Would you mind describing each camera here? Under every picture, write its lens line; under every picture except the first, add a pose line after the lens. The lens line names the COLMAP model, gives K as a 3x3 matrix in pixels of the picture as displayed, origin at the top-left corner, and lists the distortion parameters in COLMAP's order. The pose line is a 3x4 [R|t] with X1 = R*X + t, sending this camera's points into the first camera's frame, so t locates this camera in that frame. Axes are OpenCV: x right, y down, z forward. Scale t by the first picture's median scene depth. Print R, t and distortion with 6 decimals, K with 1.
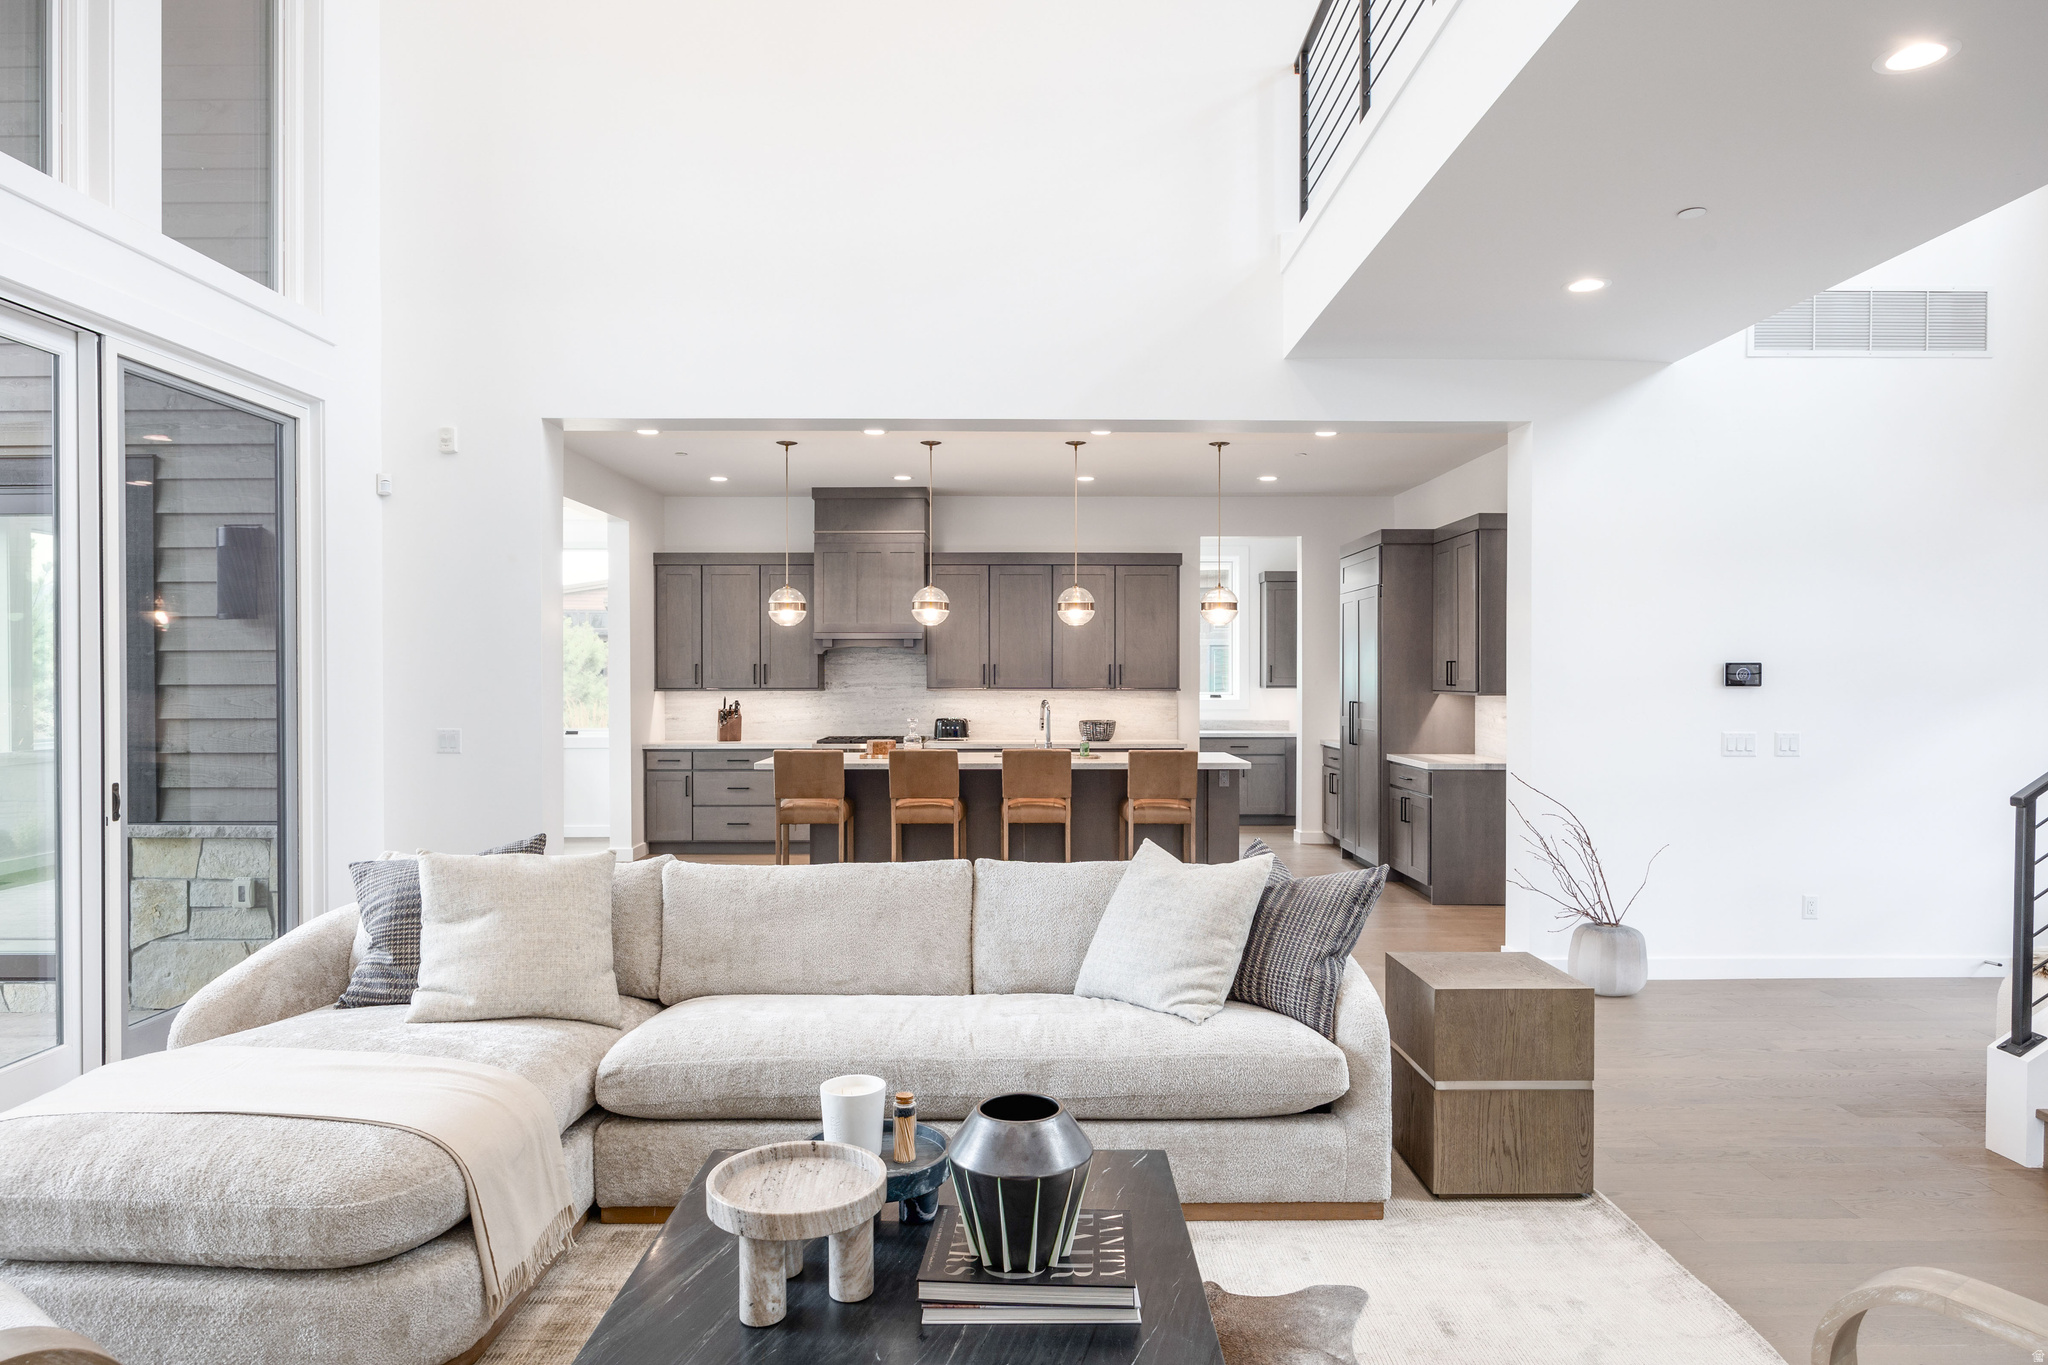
lens RADIAL K [[1219.7, 0, 1024.8], [0, 1219.7, 695.5], [0, 0, 1]] dist [-0.001276, -0.000876]
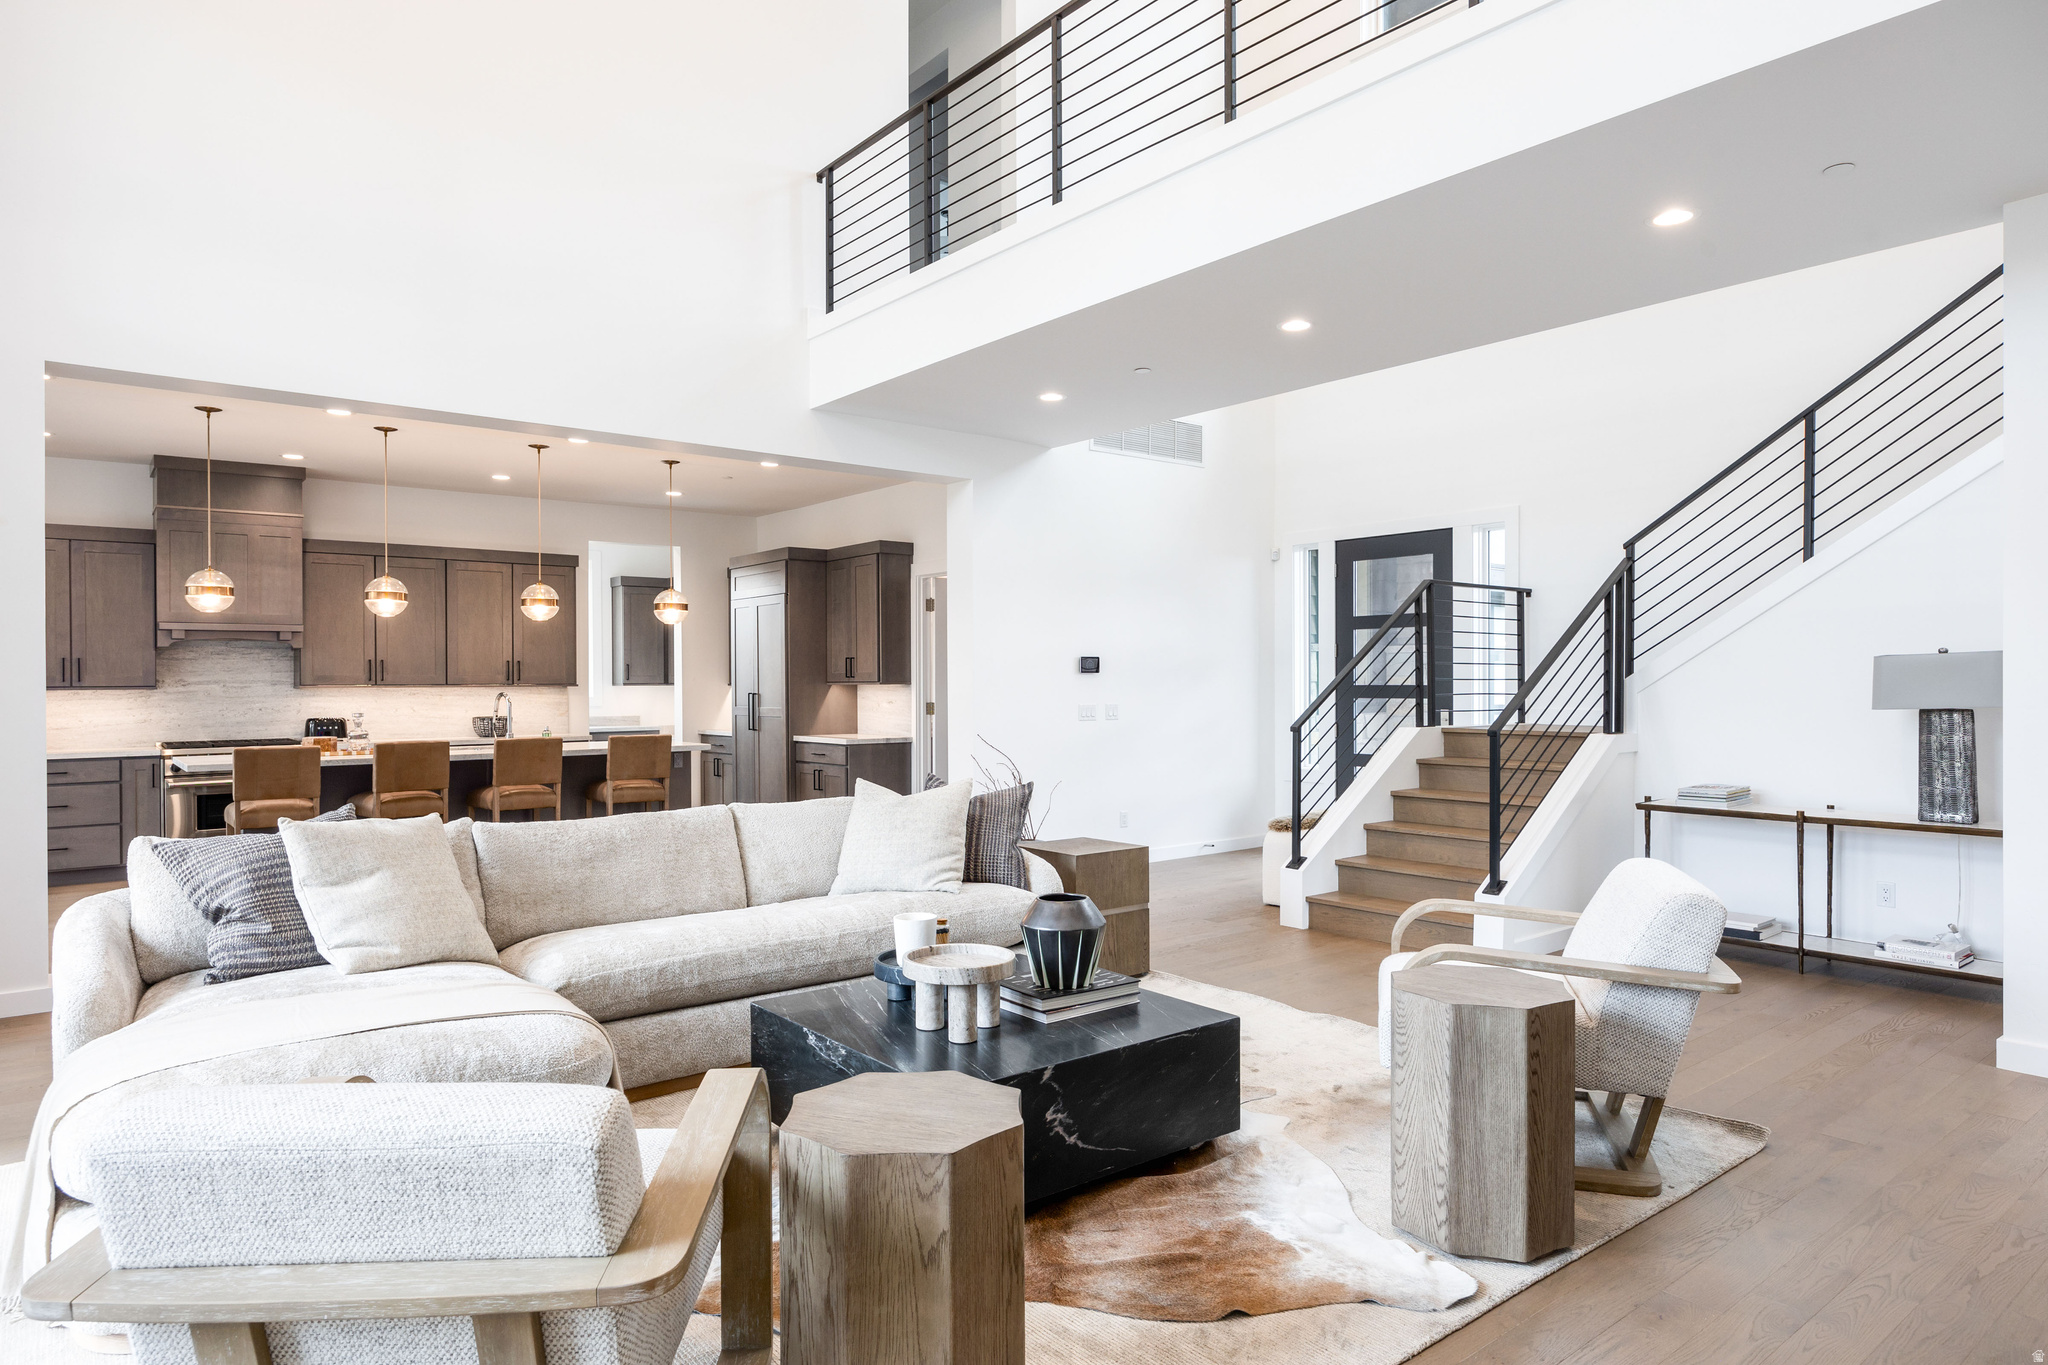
lens RADIAL K [[1219.7, 0, 1024.8], [0, 1219.7, 695.5], [0, 0, 1]] dist [-0.001276, -0.000876]
pose [[0.782582, -0.011162, 0.622448, -0.285004], [0.016287, 0.999864, -0.002548, 0.016294], [-0.622335, 0.012132, 0.782657, -0.076435]]
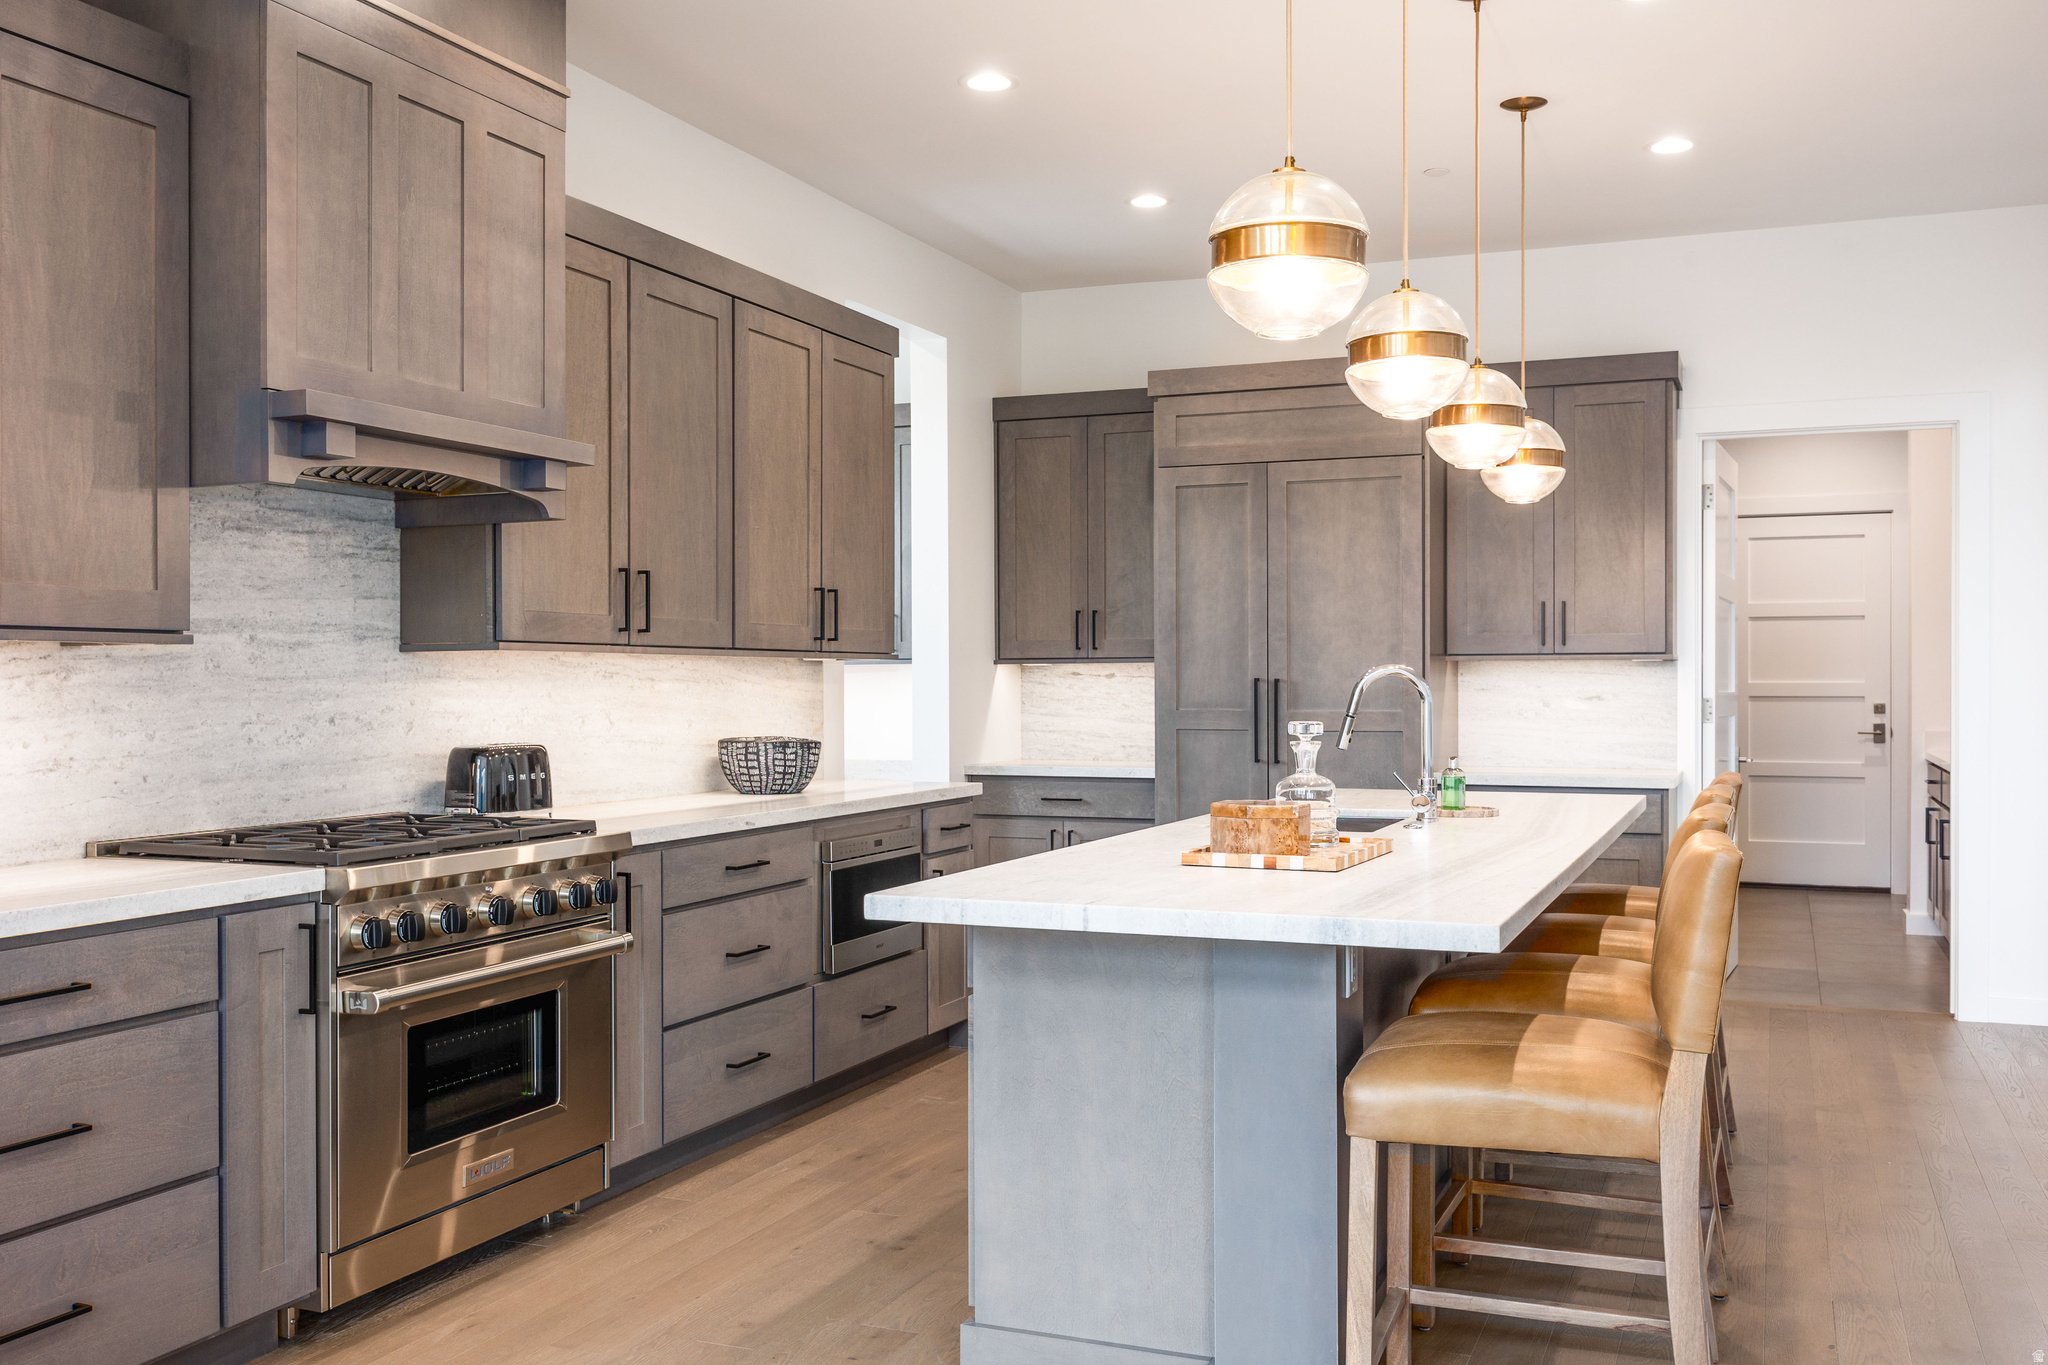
lens RADIAL K [[1823.7, 0, 1024.0], [0, 1823.7, 682.5], [0, 0, 1]] dist [0.060670, 0.002432]
pose [[0.378495, -0.000125, 0.925603, -0.547677], [0.016460, 0.999843, -0.006596, 0.010727], [-0.925457, 0.017731, 0.378437, 0.915420]]
